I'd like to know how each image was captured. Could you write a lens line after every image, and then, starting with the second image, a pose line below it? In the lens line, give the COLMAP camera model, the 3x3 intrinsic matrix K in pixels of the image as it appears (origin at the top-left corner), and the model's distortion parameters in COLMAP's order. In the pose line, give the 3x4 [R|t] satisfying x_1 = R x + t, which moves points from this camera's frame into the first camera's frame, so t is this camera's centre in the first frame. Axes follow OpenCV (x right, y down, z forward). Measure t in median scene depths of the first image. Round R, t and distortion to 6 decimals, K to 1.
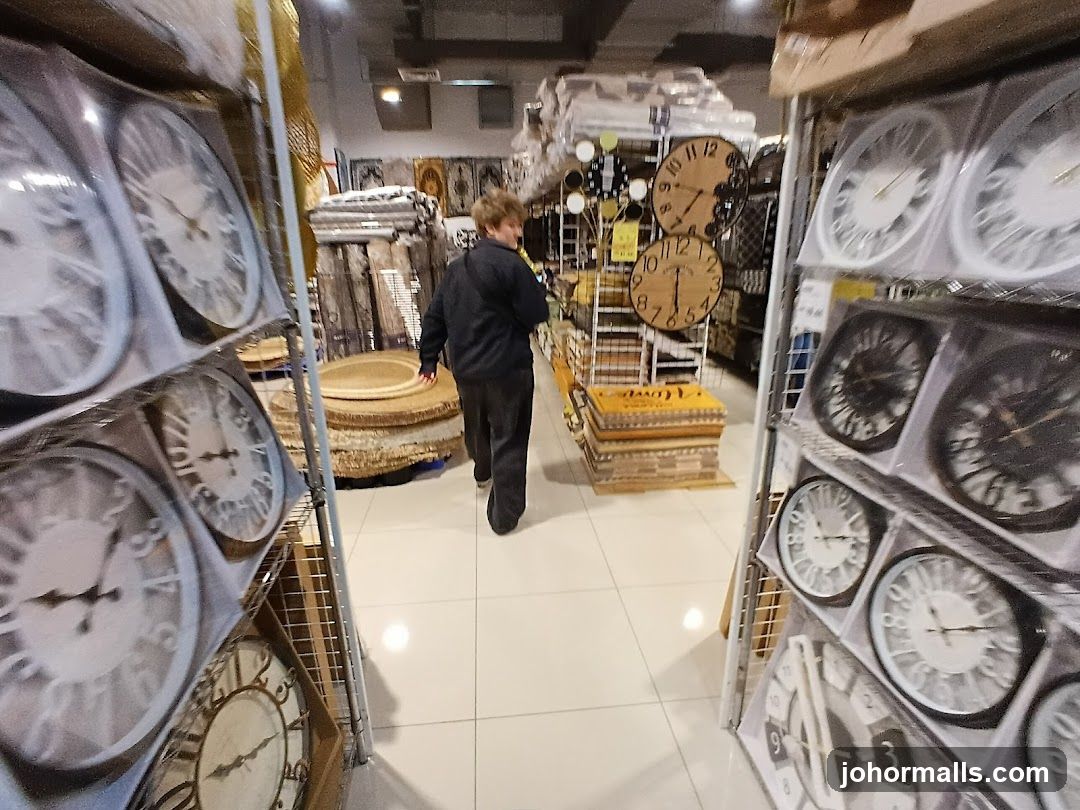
lens RADIAL K [[533.4, 0, 535.0], [0, 533.4, 405.5], [0, 0, 1]] dist [0.010607, 0.001471]
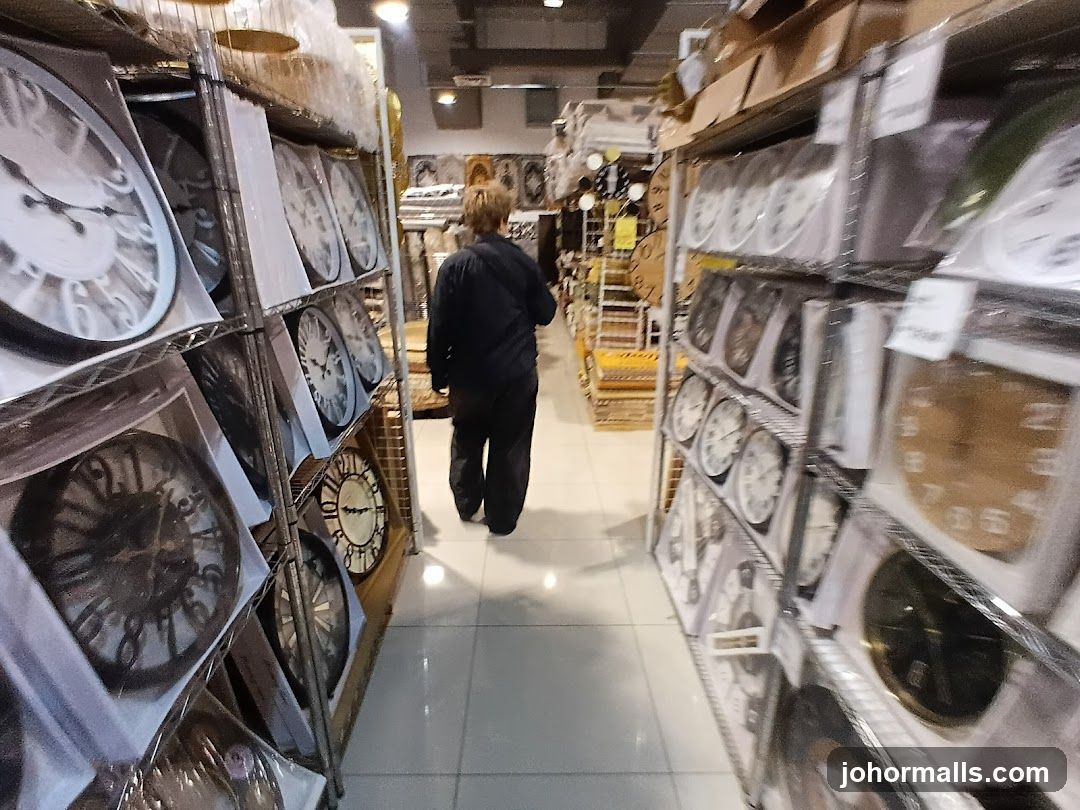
lens RADIAL K [[533.4, 0, 543.0], [0, 533.4, 407.1], [0, 0, 1]] dist [0.010607, 0.001471]
pose [[0.997189, 0.038175, -0.064471, 0.067682], [-0.037125, 0.999159, 0.017405, 0.085265], [0.065082, -0.014963, 0.997768, -0.266392]]
